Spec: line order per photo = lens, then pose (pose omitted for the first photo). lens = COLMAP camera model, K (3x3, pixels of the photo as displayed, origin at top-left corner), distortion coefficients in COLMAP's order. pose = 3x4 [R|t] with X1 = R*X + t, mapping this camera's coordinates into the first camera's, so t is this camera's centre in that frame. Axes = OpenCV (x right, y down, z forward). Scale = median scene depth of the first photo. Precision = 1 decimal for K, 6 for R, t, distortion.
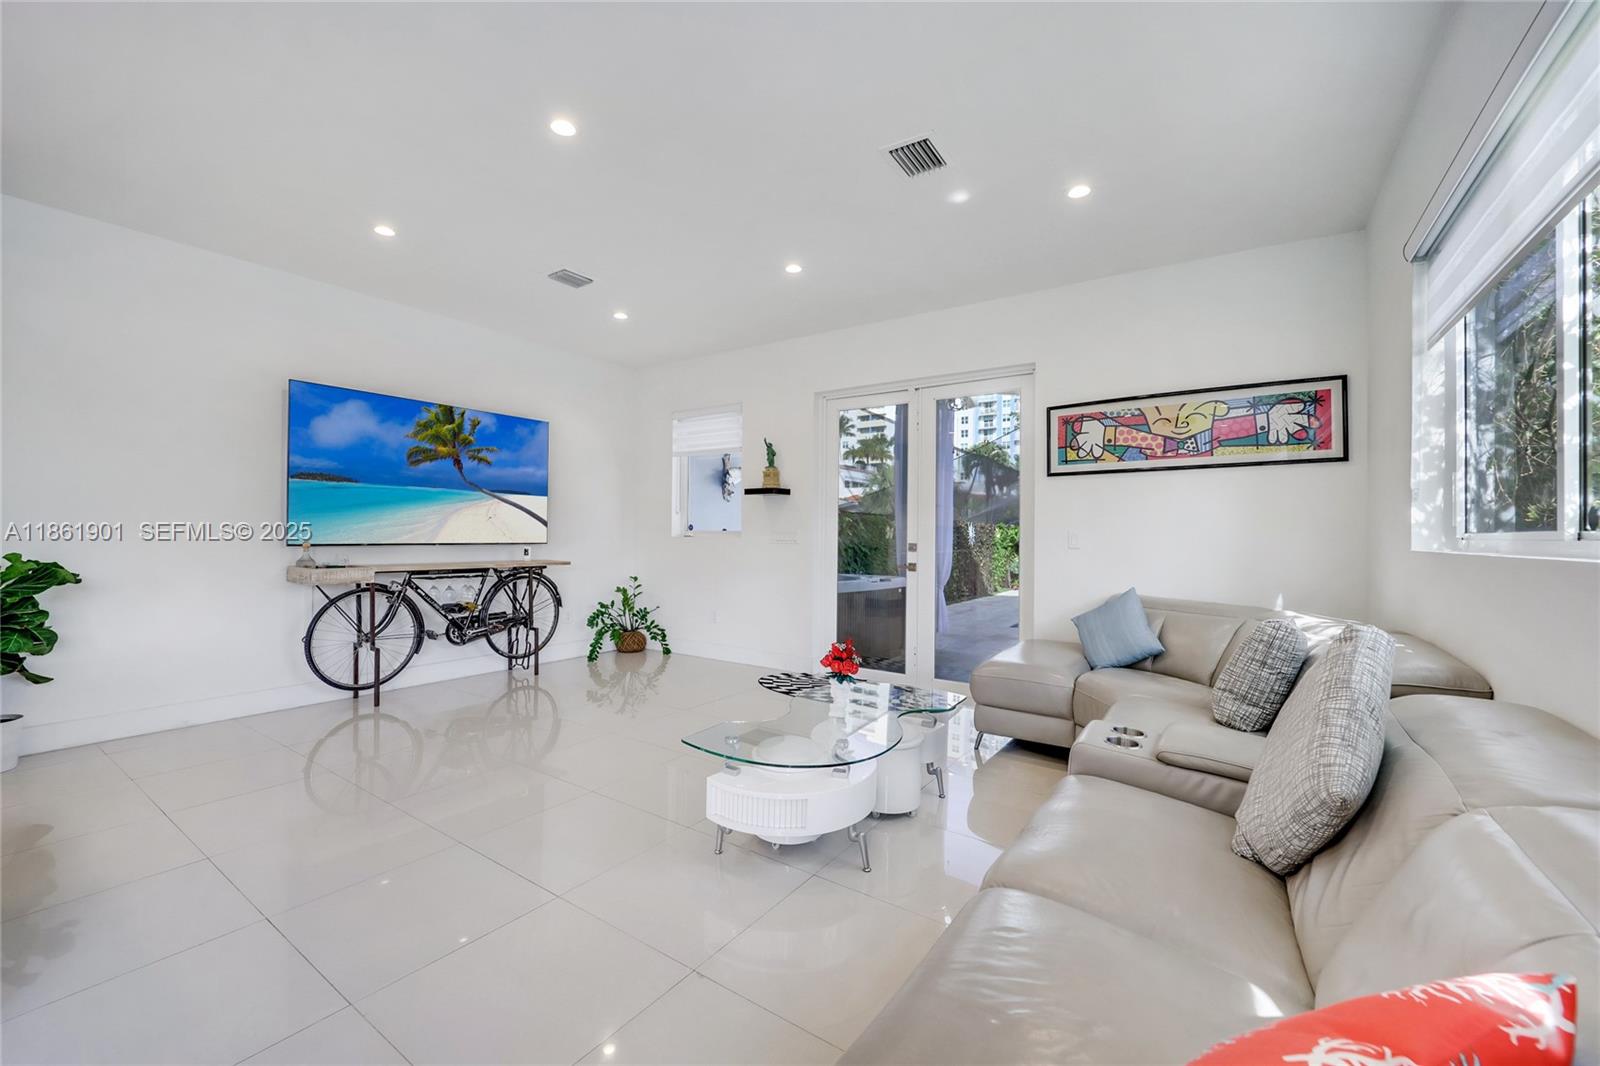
lens RADIAL K [[639.8, 0, 800.7], [0, 639.8, 532.0], [0, 0, 1]] dist [0.000243, 0.000059]
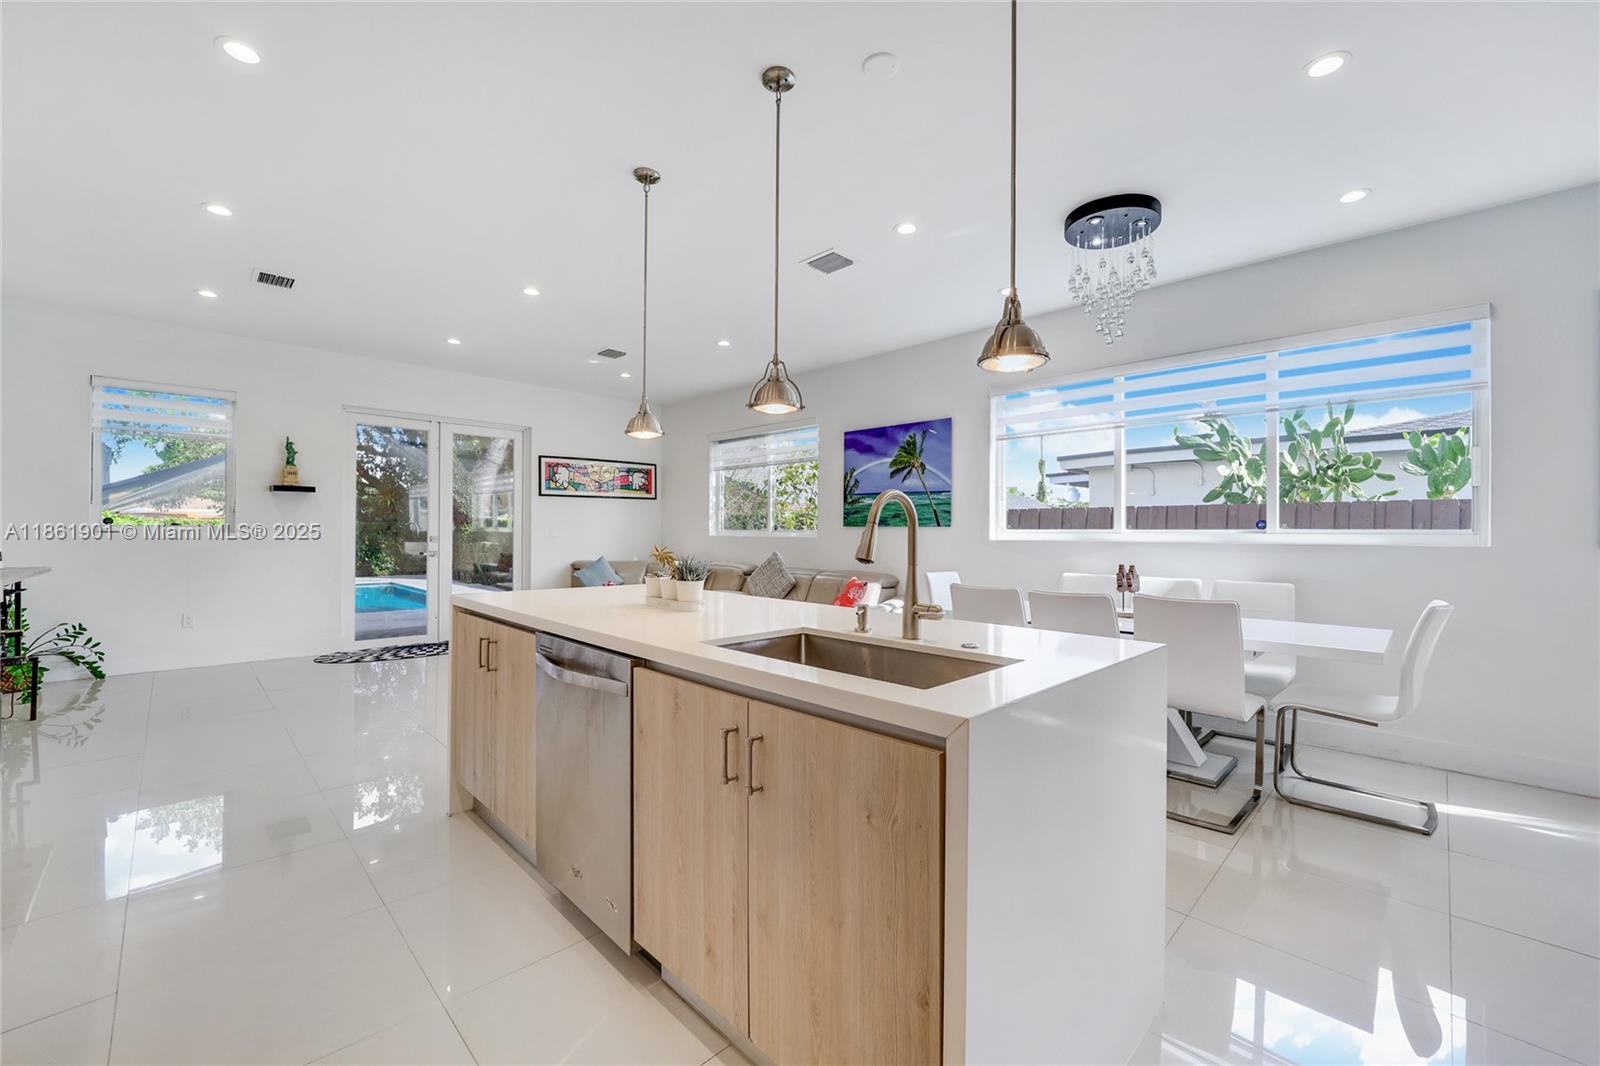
lens RADIAL K [[639.8, 0, 802.1], [0, 639.8, 532.5], [0, 0, 1]] dist [0.000243, 0.000059]
pose [[0.199130, -0.007092, 0.979947, -1.226139], [-0.008192, 0.999927, 0.008901, -0.010120], [-0.979939, -0.009800, 0.199057, -0.032328]]
